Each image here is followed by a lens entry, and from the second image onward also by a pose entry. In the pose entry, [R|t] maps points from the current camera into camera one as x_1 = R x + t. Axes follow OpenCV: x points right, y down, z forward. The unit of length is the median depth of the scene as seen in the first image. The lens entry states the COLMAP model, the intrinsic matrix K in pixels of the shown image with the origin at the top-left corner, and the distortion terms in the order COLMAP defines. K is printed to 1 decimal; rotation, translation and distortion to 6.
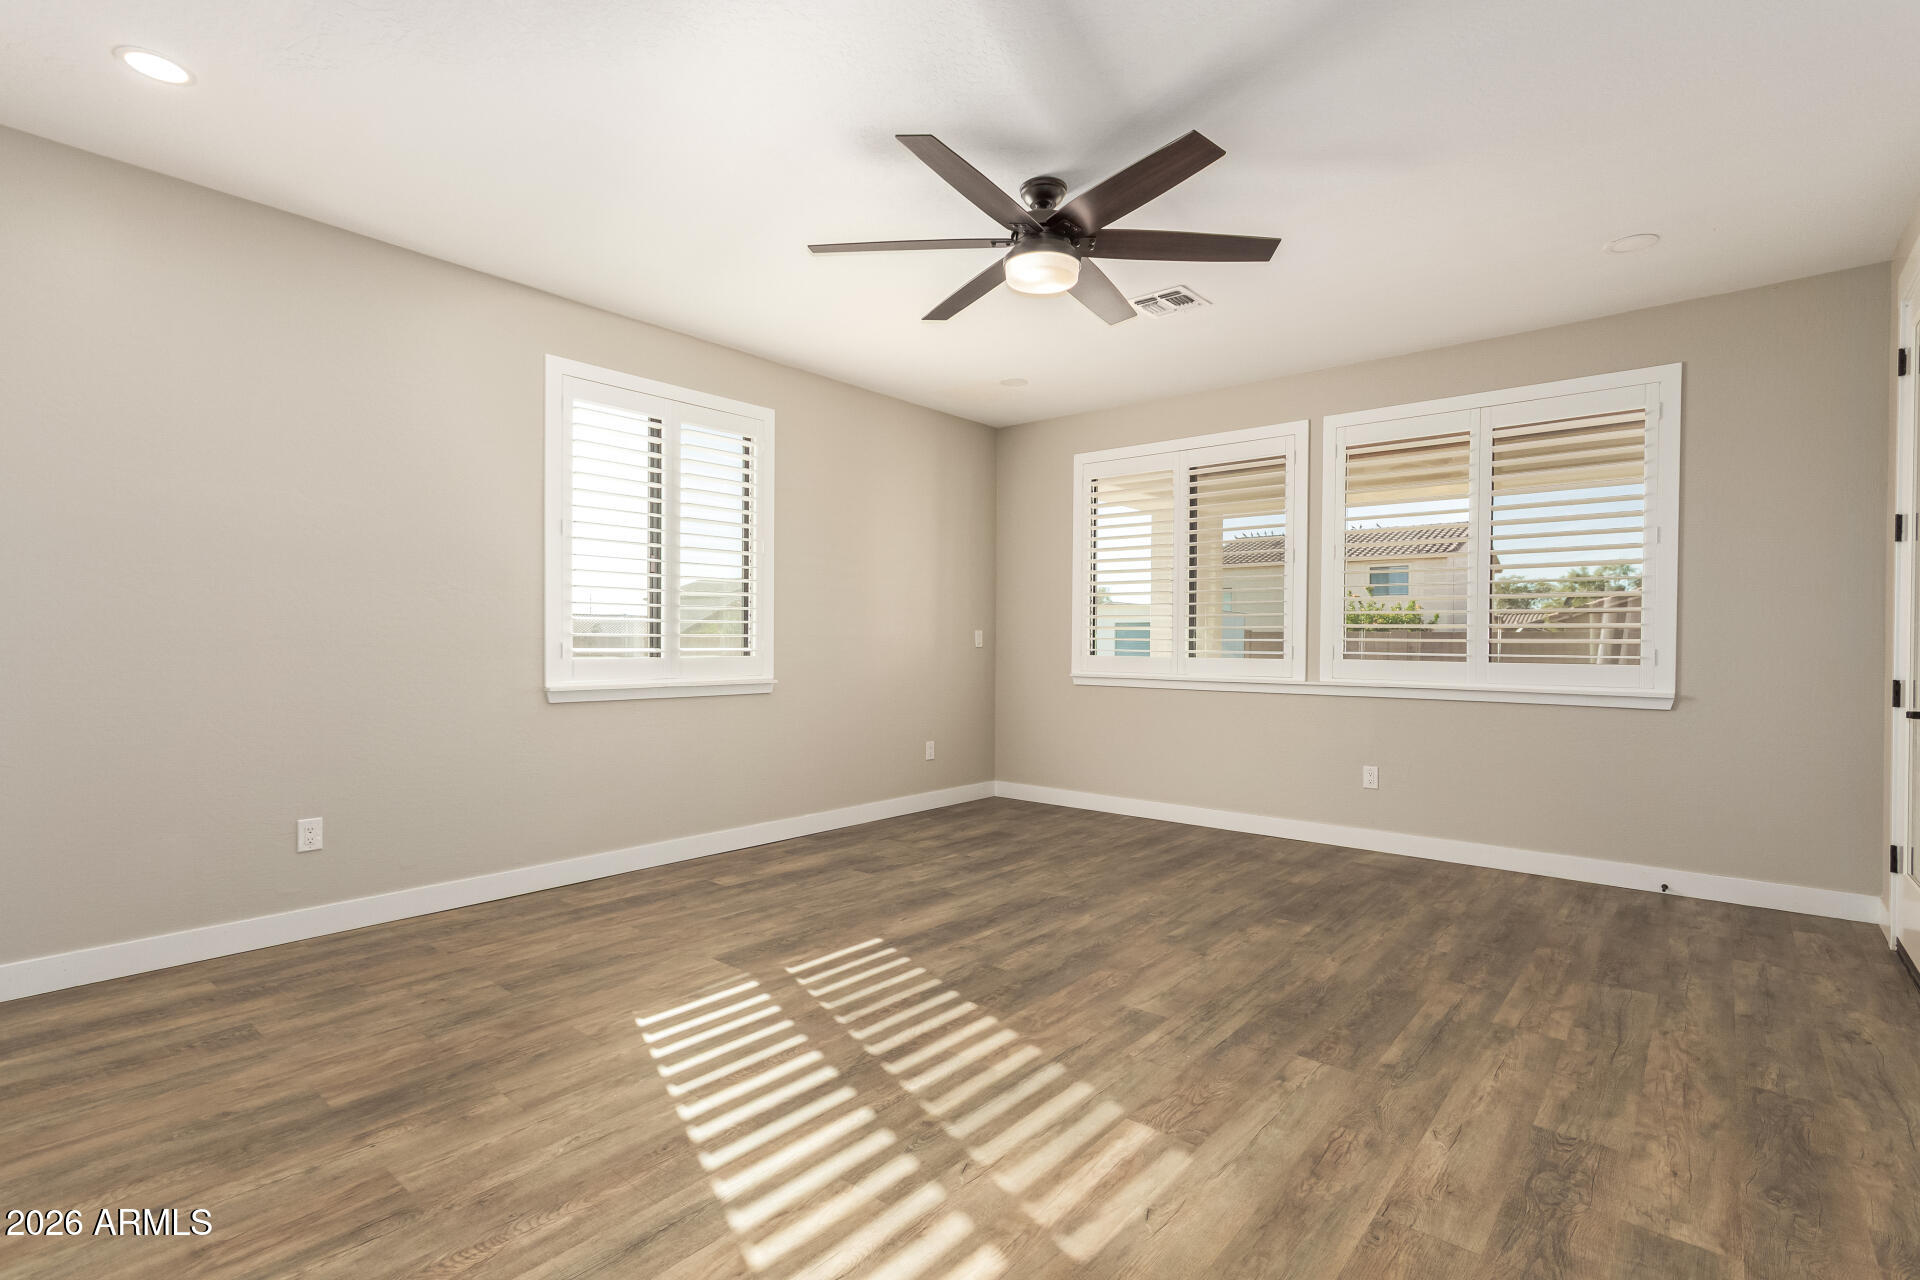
lens RADIAL K [[905.2, 0, 957.1], [0, 905.2, 645.5], [0, 0, 1]] dist [-0.003203, 0.000885]
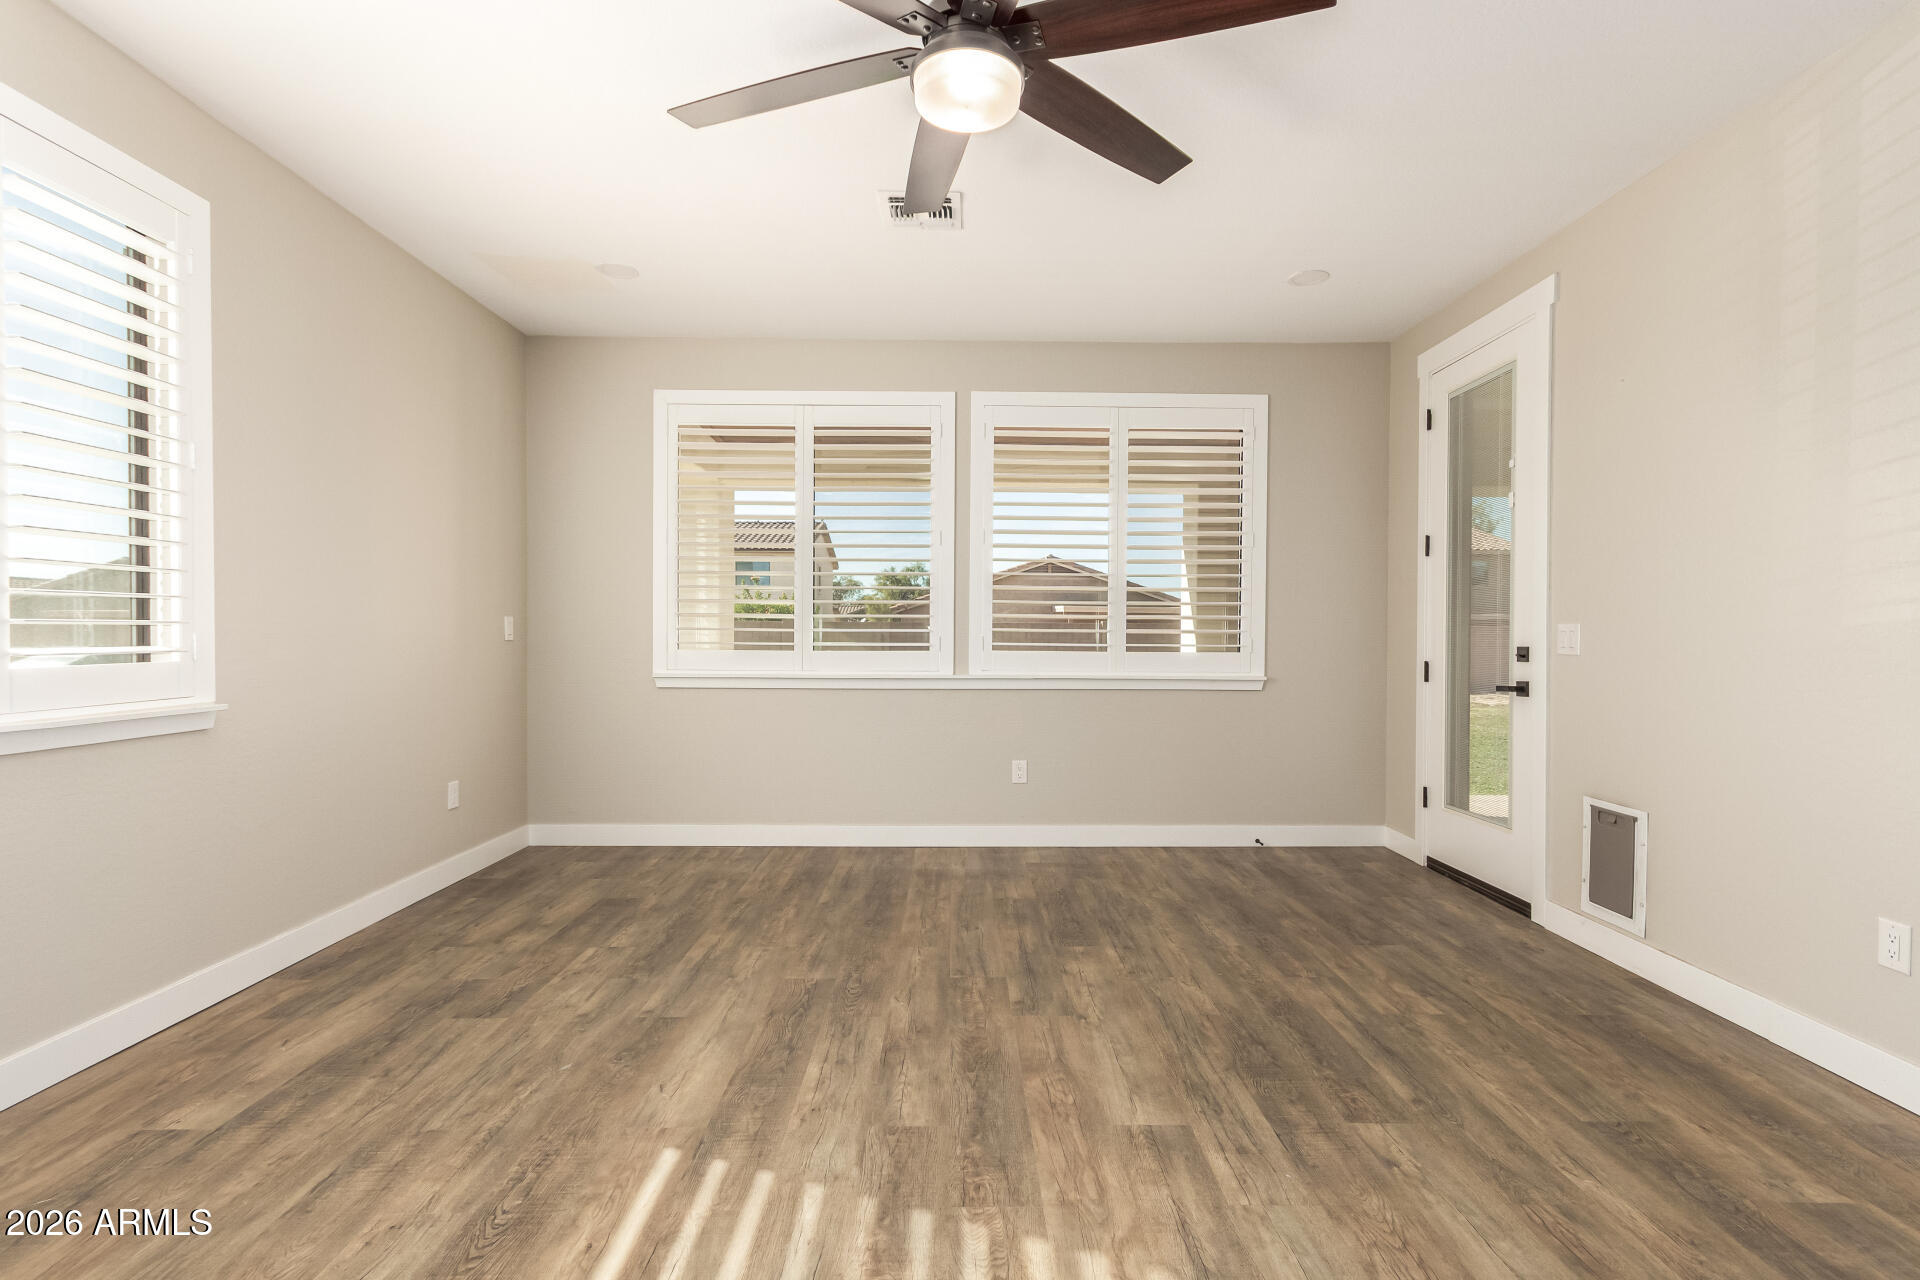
lens RADIAL K [[904.7, 0, 963.4], [0, 904.7, 648.1], [0, 0, 1]] dist [0.000789, 0.001745]
pose [[0.754687, -0.013068, 0.655955, -0.307696], [0.003486, 0.999867, 0.015908, -0.003694], [-0.656076, -0.009719, 0.754633, 0.415967]]
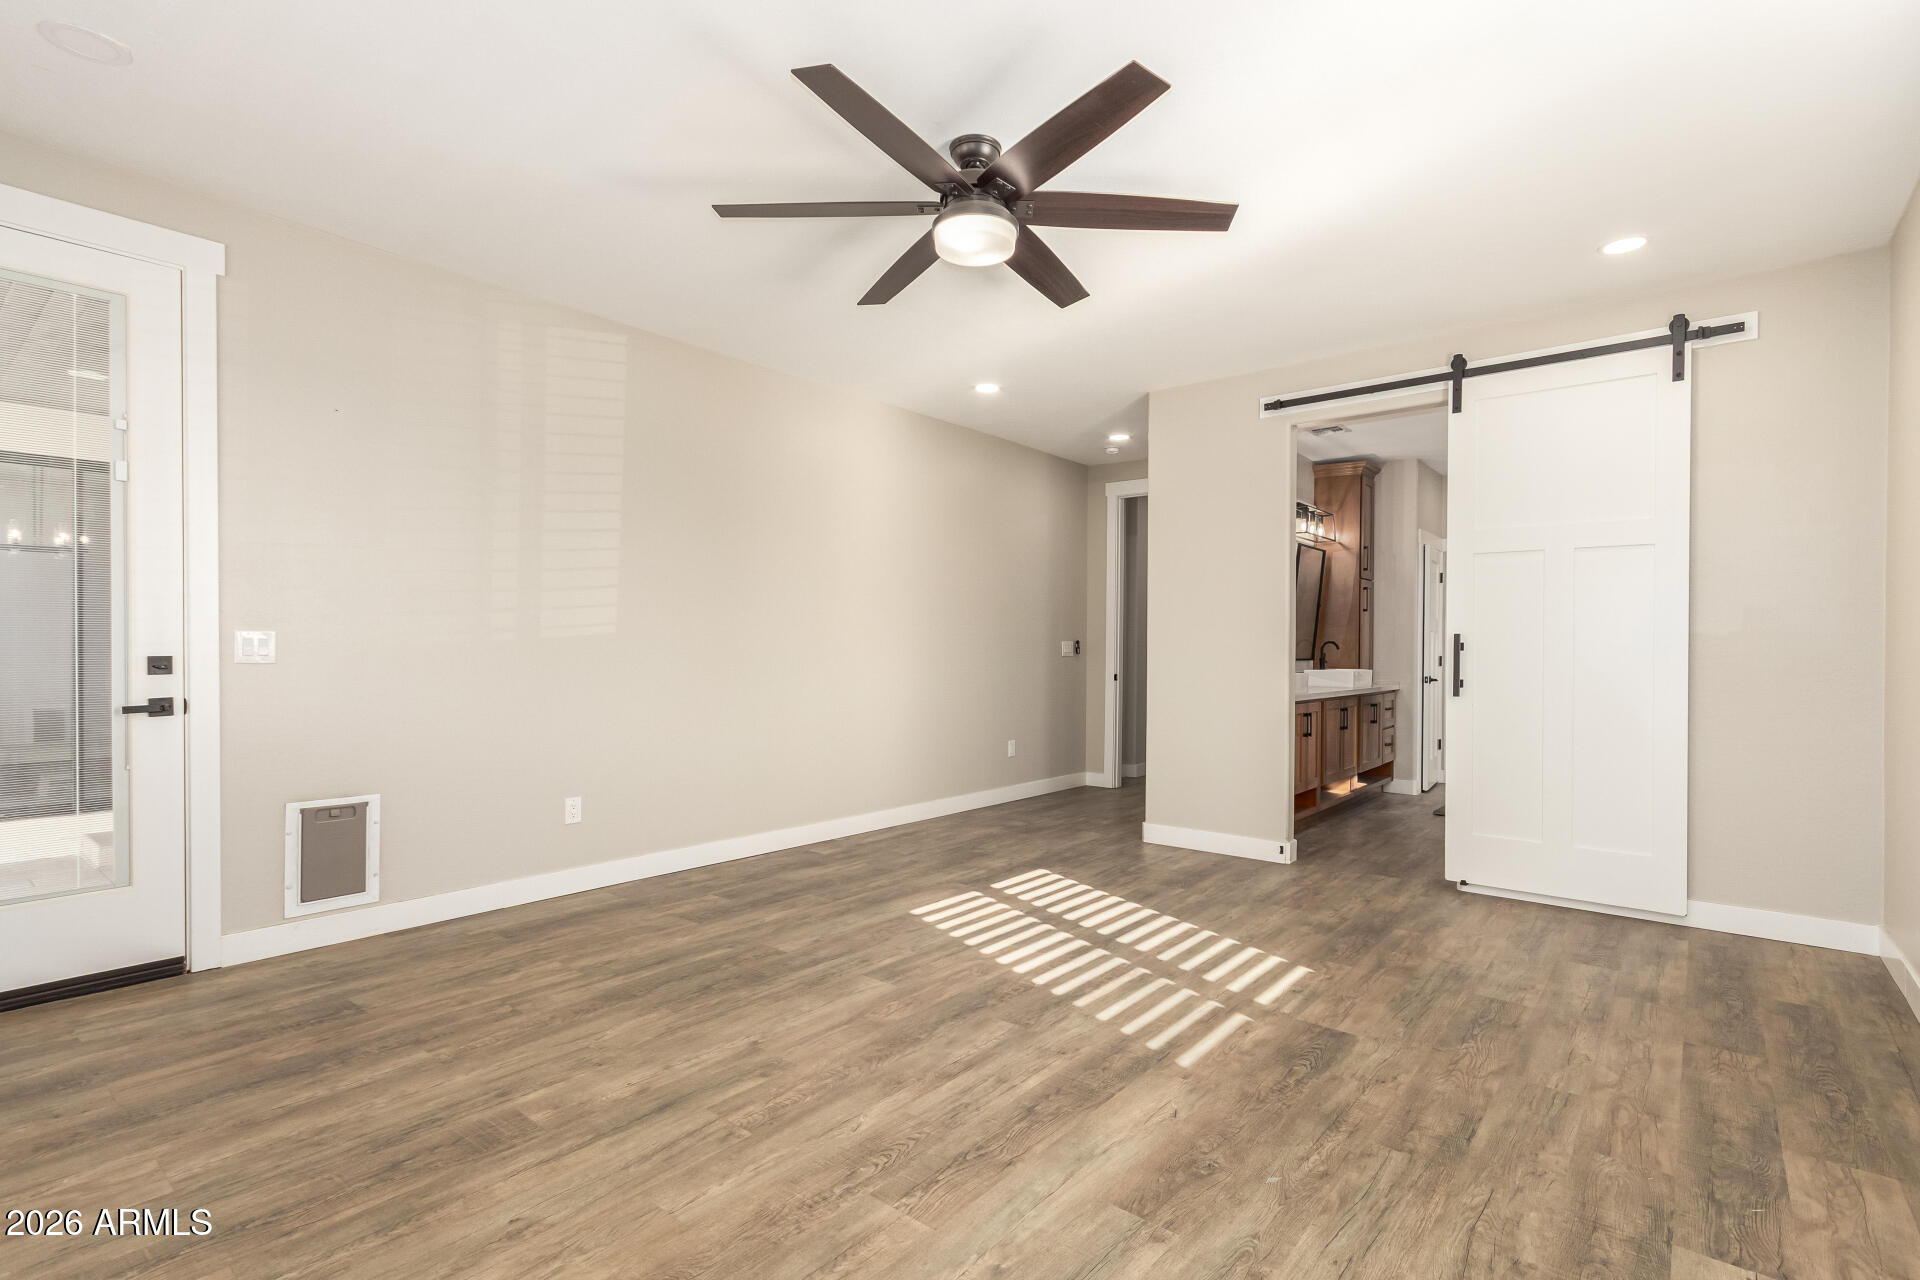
lens RADIAL K [[904.7, 0, 963.4], [0, 904.7, 648.1], [0, 0, 1]] dist [0.000789, 0.001745]
pose [[-0.999725, -0.013849, -0.018933, 0.099658], [-0.013939, 0.999892, 0.004657, -0.009026], [0.018867, 0.004920, -0.999810, 1.628723]]
